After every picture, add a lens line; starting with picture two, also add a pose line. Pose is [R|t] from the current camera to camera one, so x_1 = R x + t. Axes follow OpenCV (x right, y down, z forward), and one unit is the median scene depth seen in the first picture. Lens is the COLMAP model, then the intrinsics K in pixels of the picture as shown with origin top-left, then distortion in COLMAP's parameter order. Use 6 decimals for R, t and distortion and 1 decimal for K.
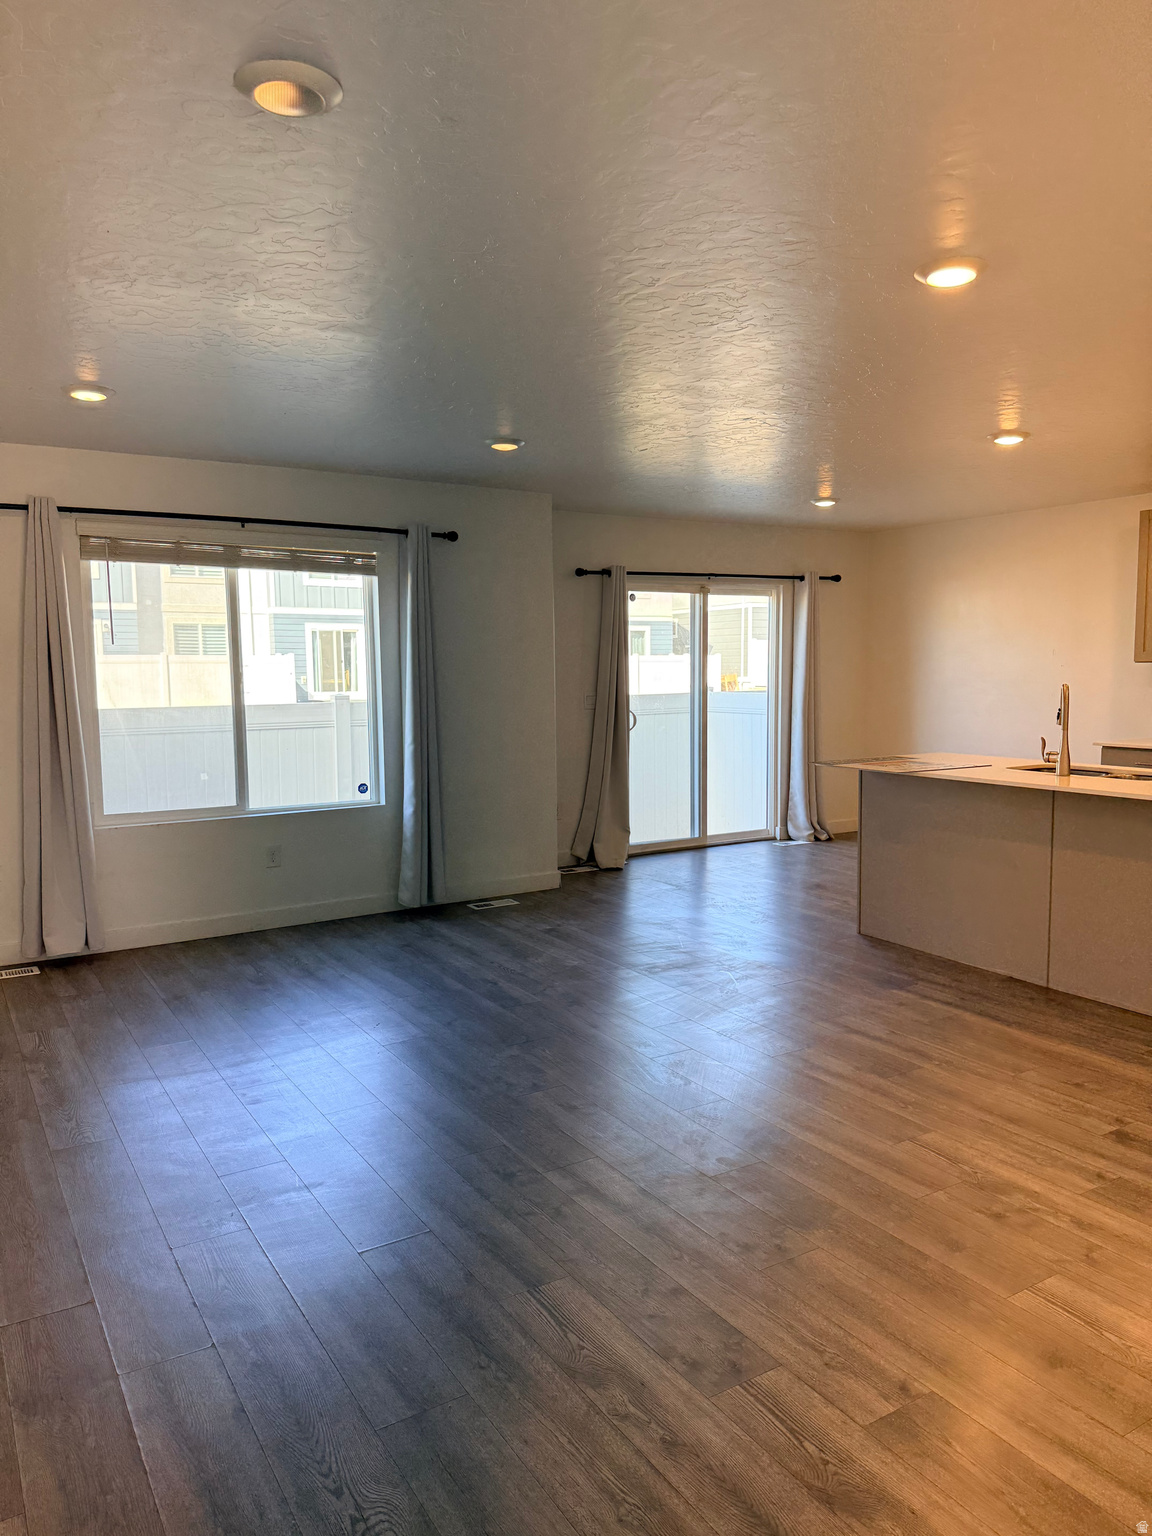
lens RADIAL K [[1068.2, 0, 570.5], [0, 1068.2, 767.5], [0, 0, 1]] dist [0.154539, -0.318052]
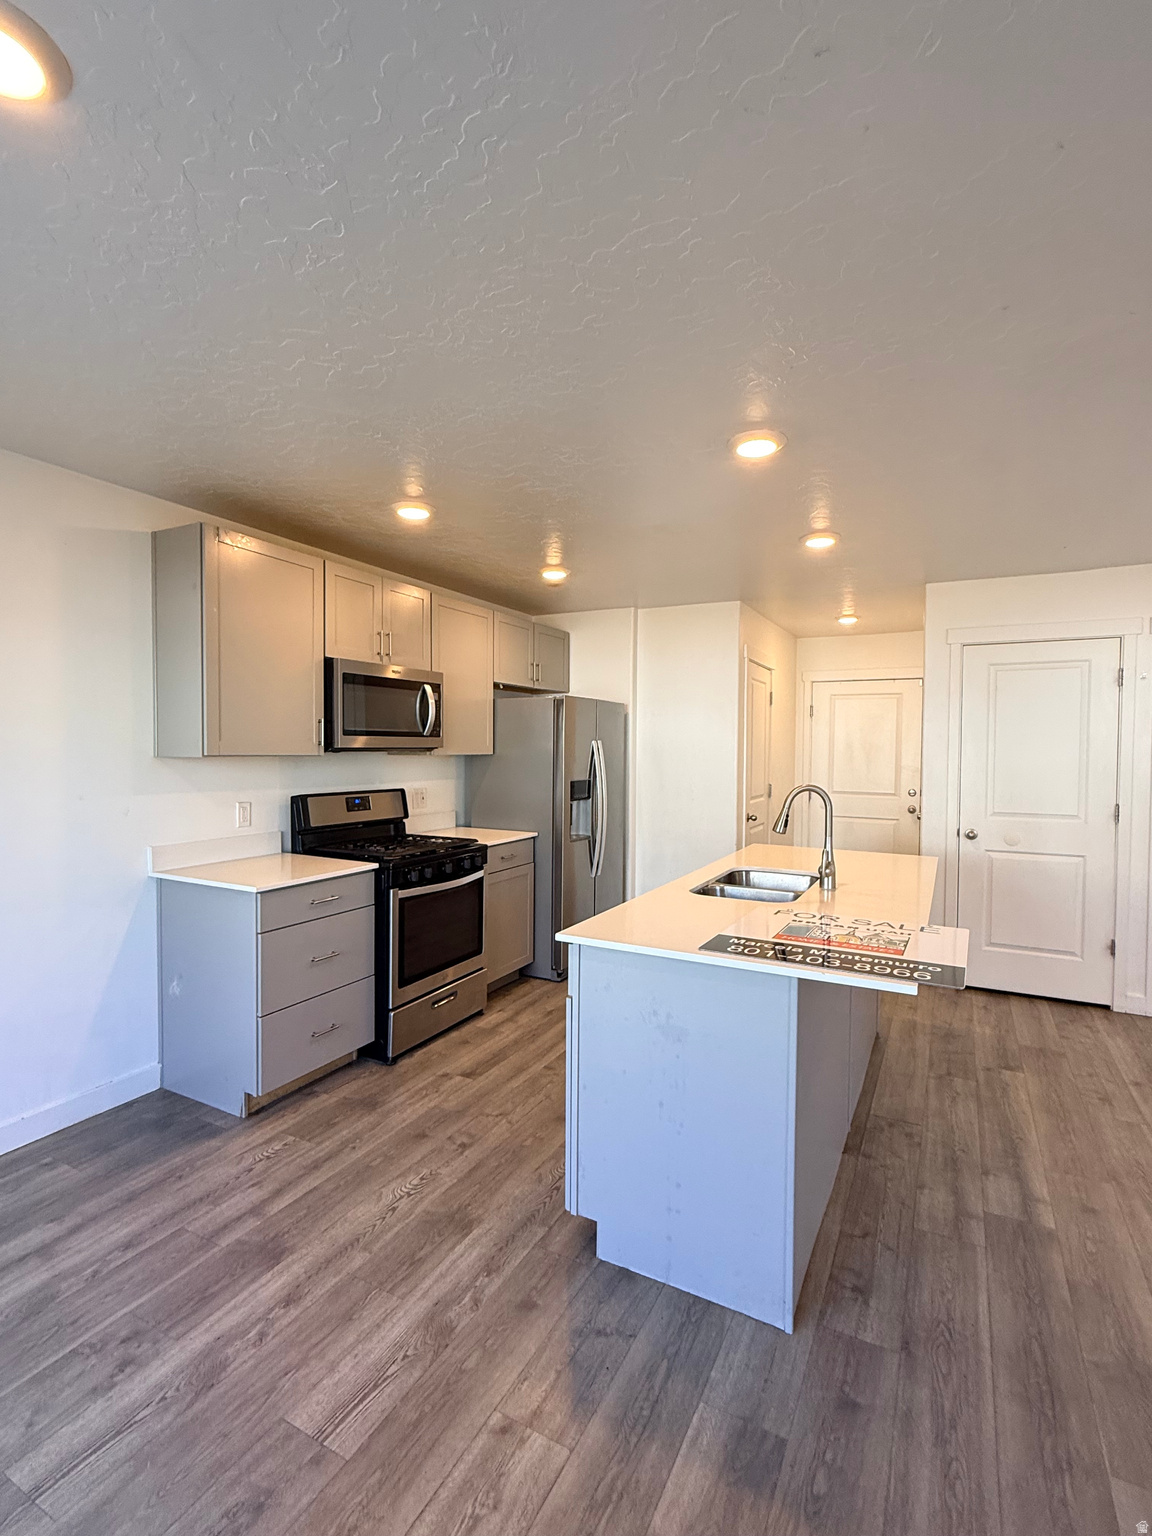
lens RADIAL K [[728.8, 0, 570.5], [0, 728.8, 774.6], [0, 0, 1]] dist [-0.002102, 0.001295]
pose [[-0.510320, -0.025206, 0.859615, 0.054429], [0.081777, 0.993619, 0.077683, -0.140030], [-0.856088, 0.109939, -0.505002, 1.403204]]
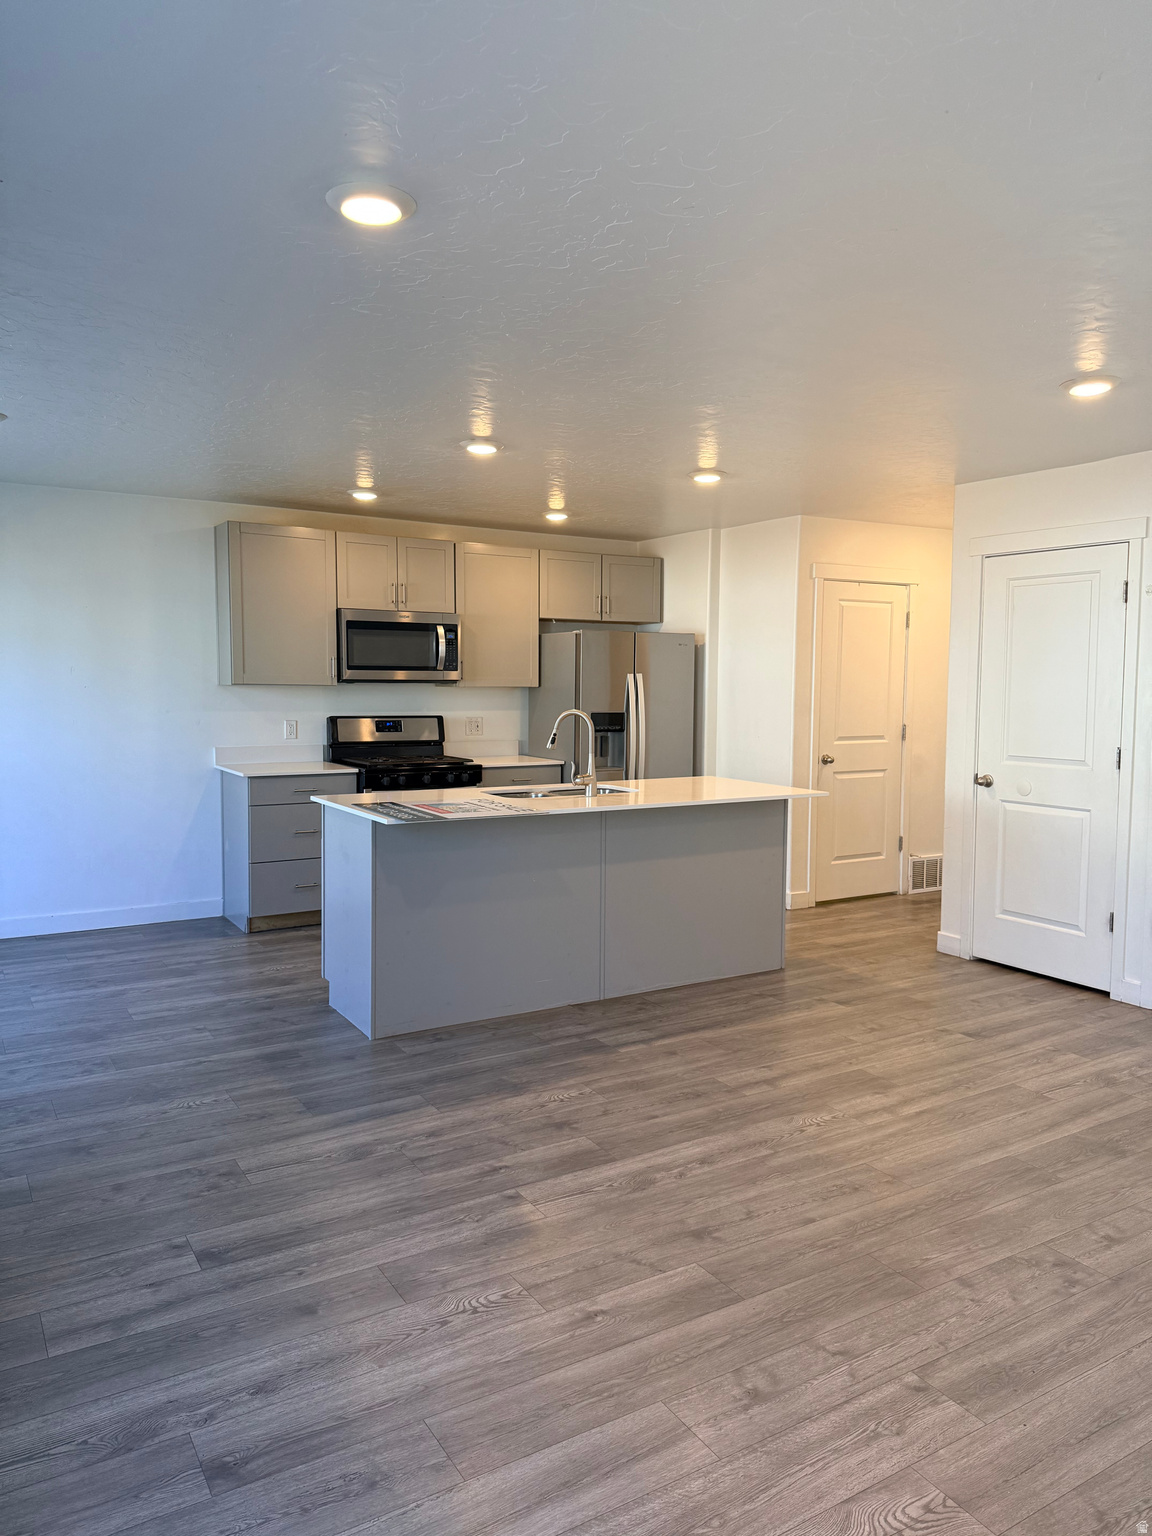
lens RADIAL K [[1068.2, 0, 570.5], [0, 1068.2, 767.5], [0, 0, 1]] dist [0.154539, -0.318052]
pose [[0.001741, -0.070234, 0.997529, -0.552930], [0.089257, 0.993560, 0.069799, -0.090053], [-0.996007, 0.088915, 0.007999, 0.967098]]
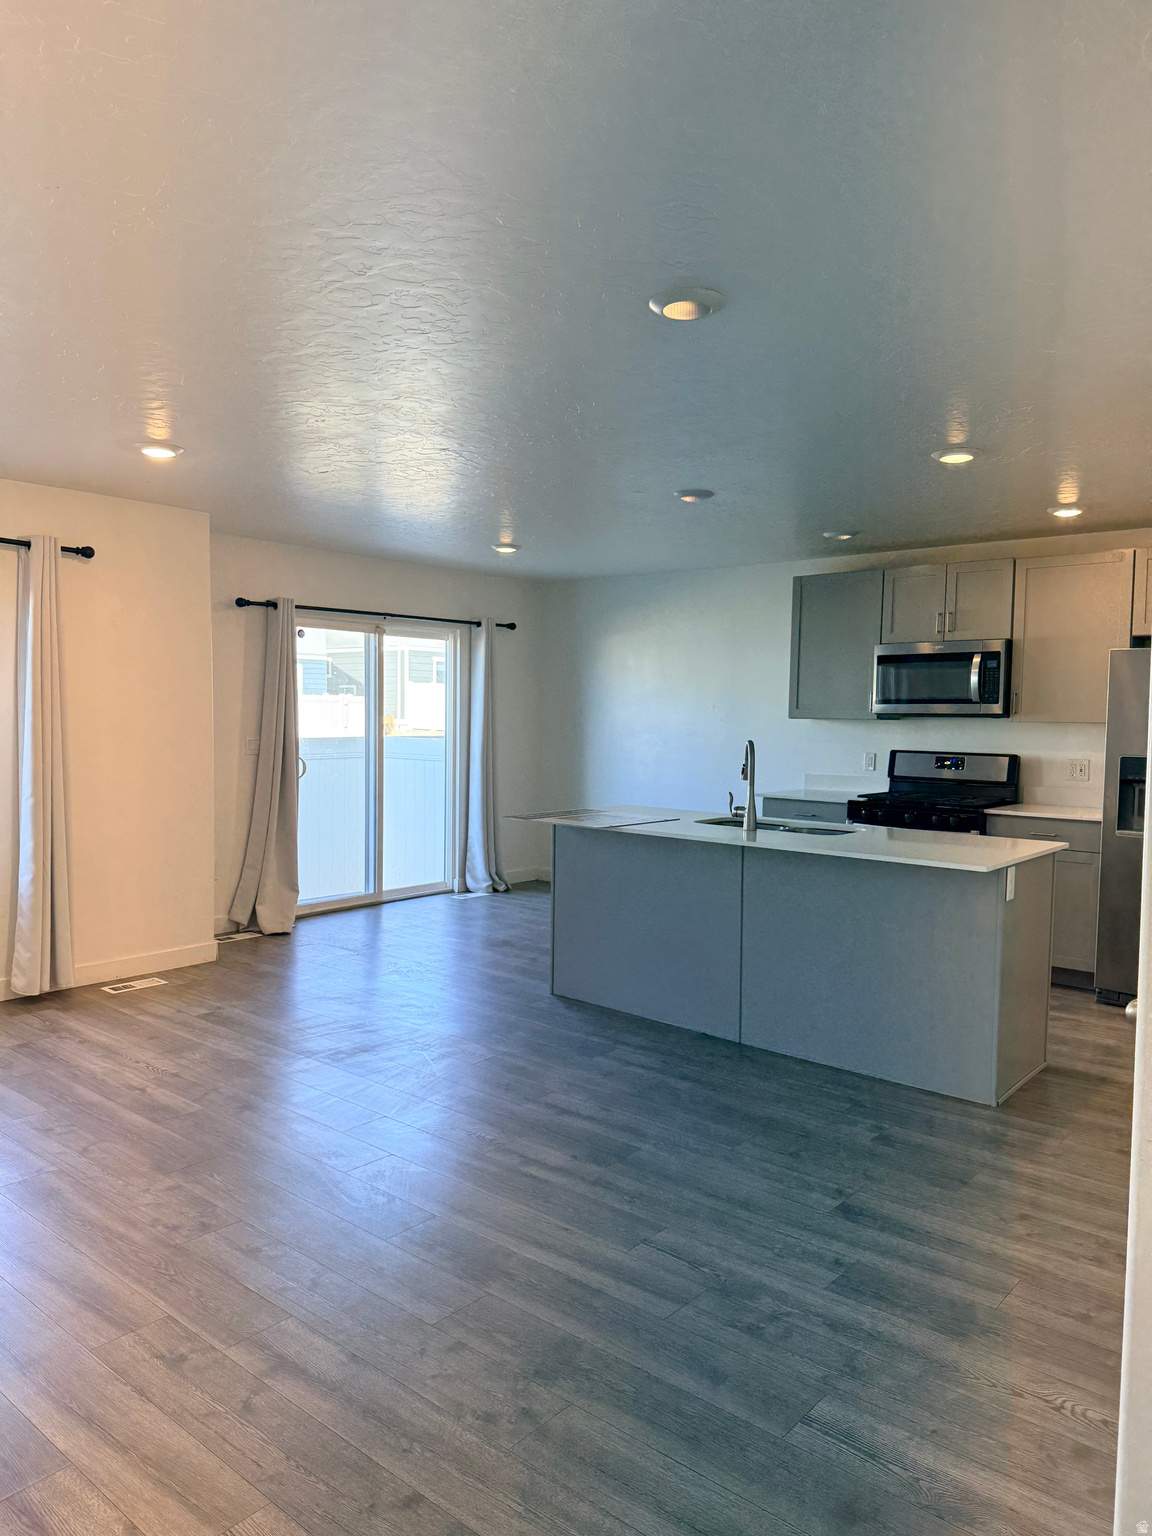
lens RADIAL K [[1068.2, 0, 570.5], [0, 1068.2, 767.5], [0, 0, 1]] dist [0.154539, -0.318052]
pose [[0.948792, 0.007649, 0.315808, -0.023708], [0.004596, 0.999267, -0.038011, -0.013138], [-0.315867, 0.037515, 0.948061, 0.094387]]
